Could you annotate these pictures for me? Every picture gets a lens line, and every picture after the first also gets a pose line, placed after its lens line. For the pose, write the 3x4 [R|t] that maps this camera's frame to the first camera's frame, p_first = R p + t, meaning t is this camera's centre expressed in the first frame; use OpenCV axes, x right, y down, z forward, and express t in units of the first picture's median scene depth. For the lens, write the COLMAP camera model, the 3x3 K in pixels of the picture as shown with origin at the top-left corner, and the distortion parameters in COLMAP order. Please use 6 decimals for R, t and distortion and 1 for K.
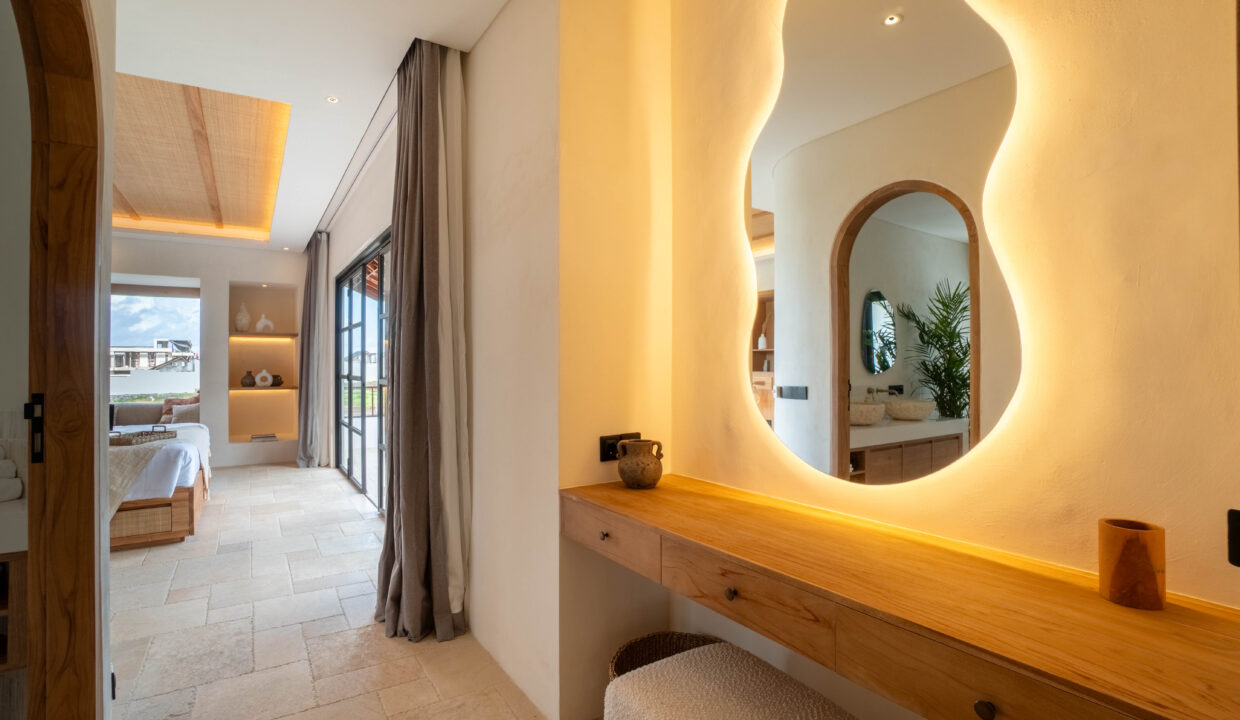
lens RADIAL K [[569.2, 0, 620.0], [0, 569.2, 360.0], [0, 0, 1]] dist [-0.055536, 0.021328]
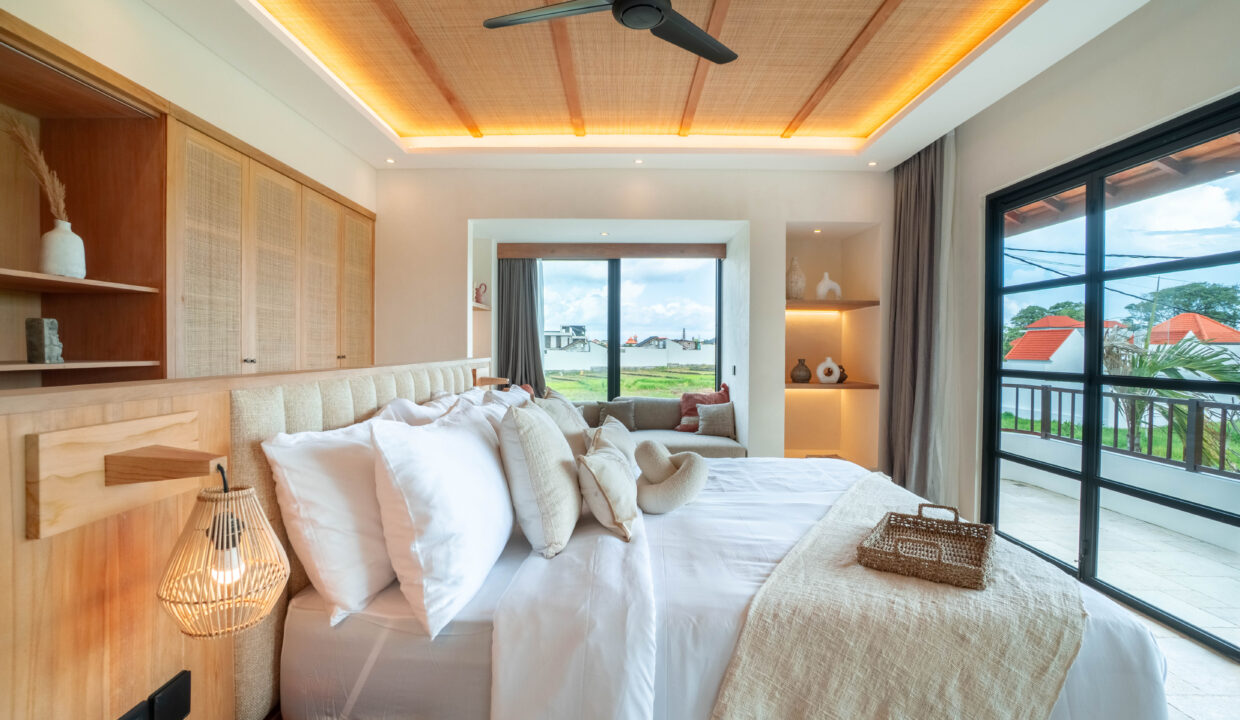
lens RADIAL K [[569.2, 0, 620.0], [0, 569.2, 360.0], [0, 0, 1]] dist [-0.055536, 0.021328]
pose [[0.833827, 0.019971, -0.551665, -0.474547], [-0.003263, 0.999506, 0.031250, 0.000408], [0.552016, -0.024257, 0.833480, 0.314423]]
